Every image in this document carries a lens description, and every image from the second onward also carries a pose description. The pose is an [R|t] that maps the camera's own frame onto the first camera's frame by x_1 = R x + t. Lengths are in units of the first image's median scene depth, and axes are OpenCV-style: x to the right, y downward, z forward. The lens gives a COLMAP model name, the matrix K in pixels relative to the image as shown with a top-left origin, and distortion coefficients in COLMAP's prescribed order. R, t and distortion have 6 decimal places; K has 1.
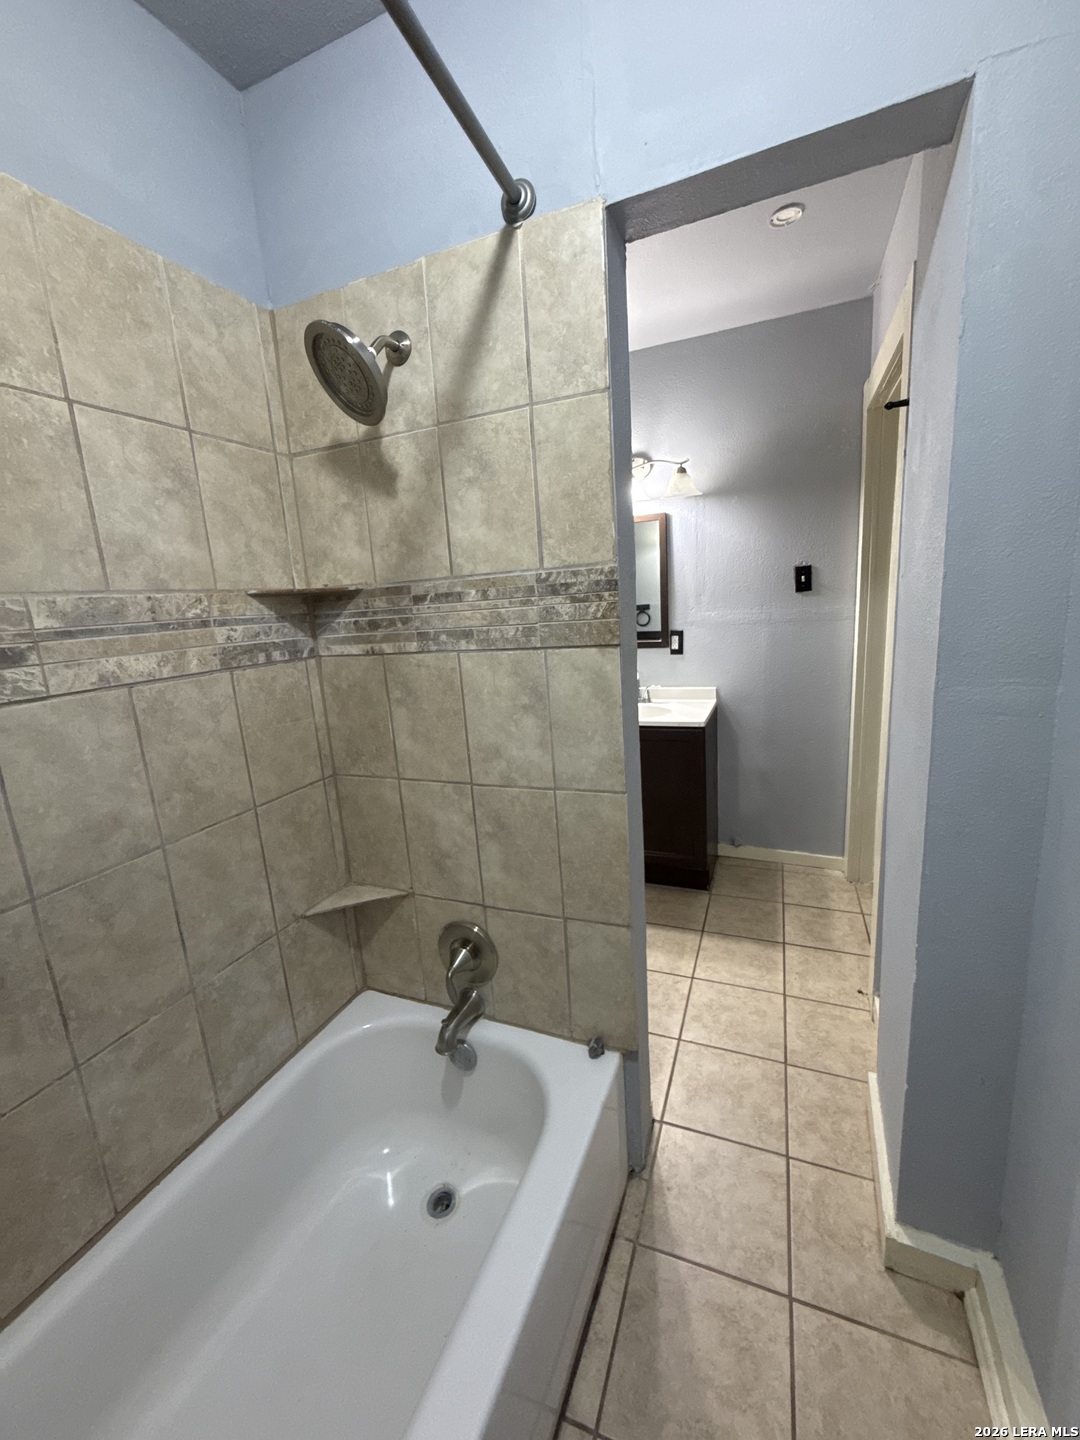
lens RADIAL K [[584.5, 0, 540.0], [0, 584.5, 720.0], [0, 0, 1]] dist [-0.000553, -0.000055]
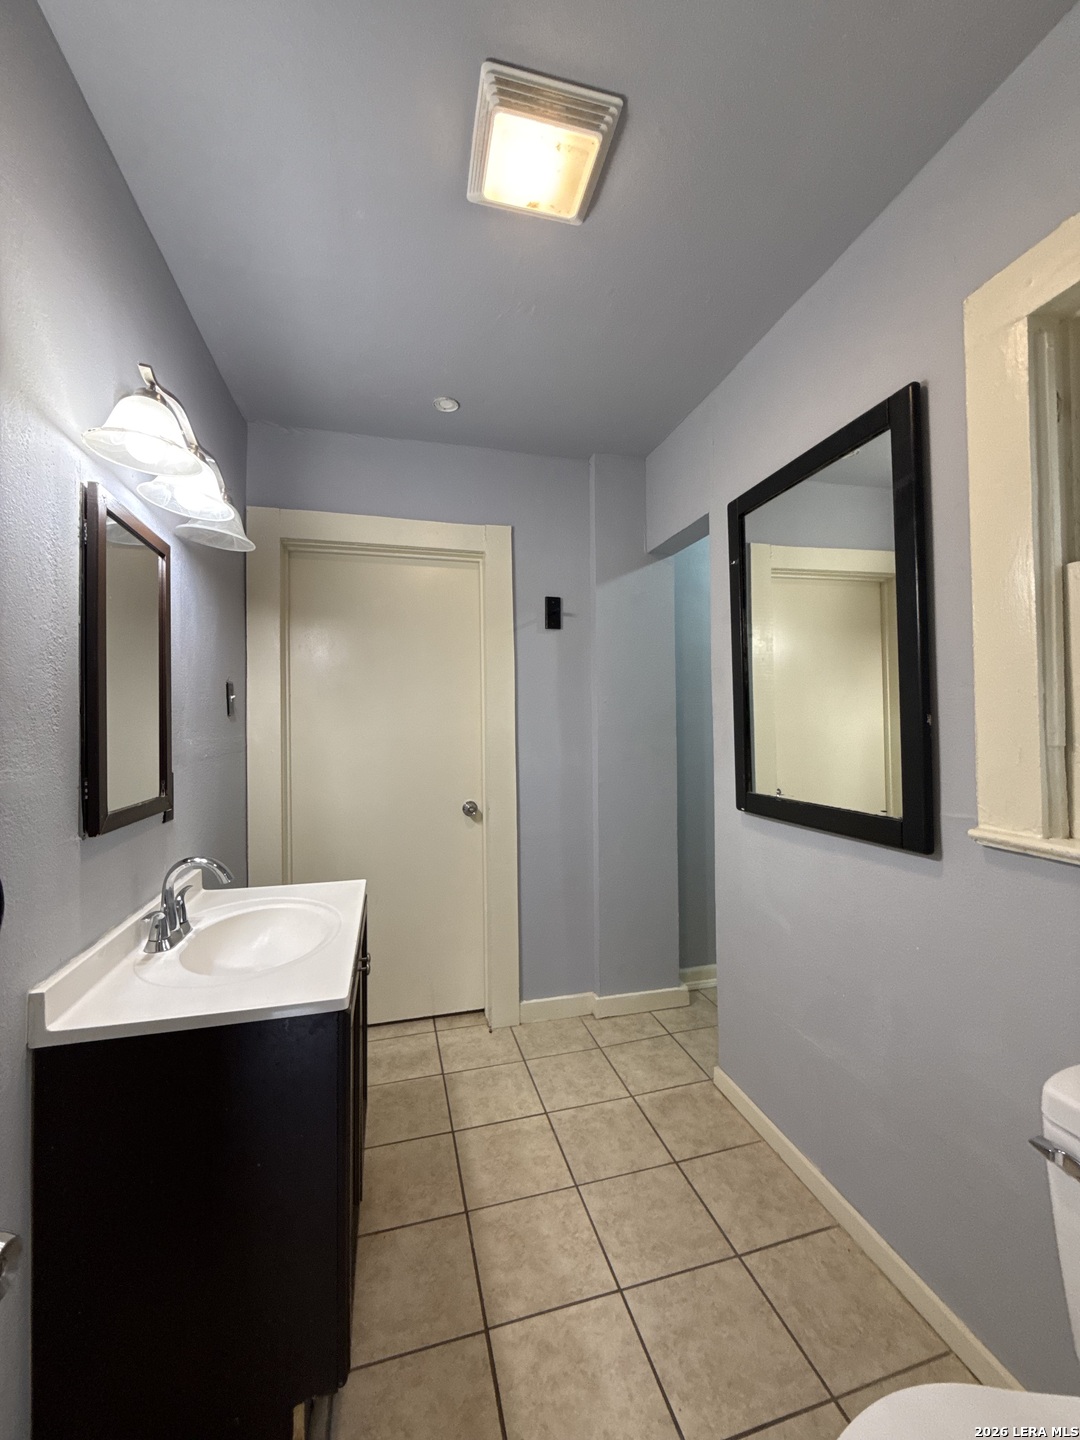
lens RADIAL K [[572.8, 0, 542.8], [0, 572.8, 716.2], [0, 0, 1]] dist [-0.001918, -0.000169]
pose [[-0.613655, 0.084252, 0.785066, -0.471807], [0.213233, 0.975030, 0.062037, -0.212015], [-0.760236, 0.205471, -0.616297, 1.377447]]
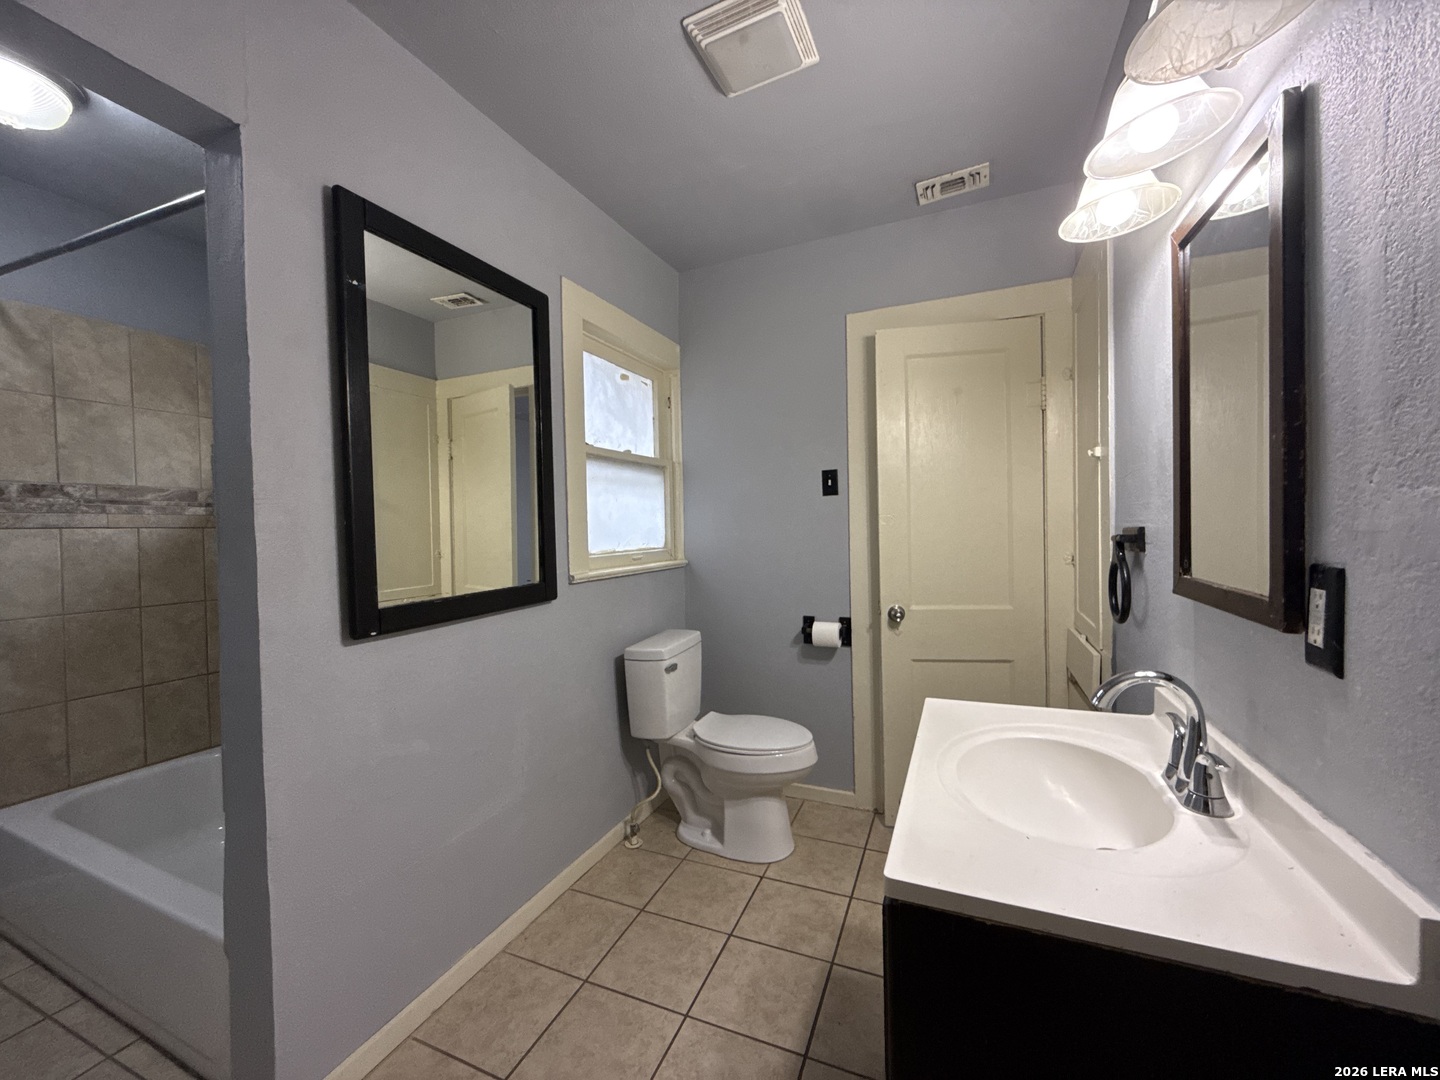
lens RADIAL K [[572.8, 0, 714.4], [0, 572.8, 536.6], [0, 0, 1]] dist [-0.001918, -0.000169]
pose [[-0.003908, 0.087429, -0.996163, 0.592960], [-0.182890, 0.979306, 0.086667, -0.183803], [0.983126, 0.182527, 0.012163, 1.000361]]
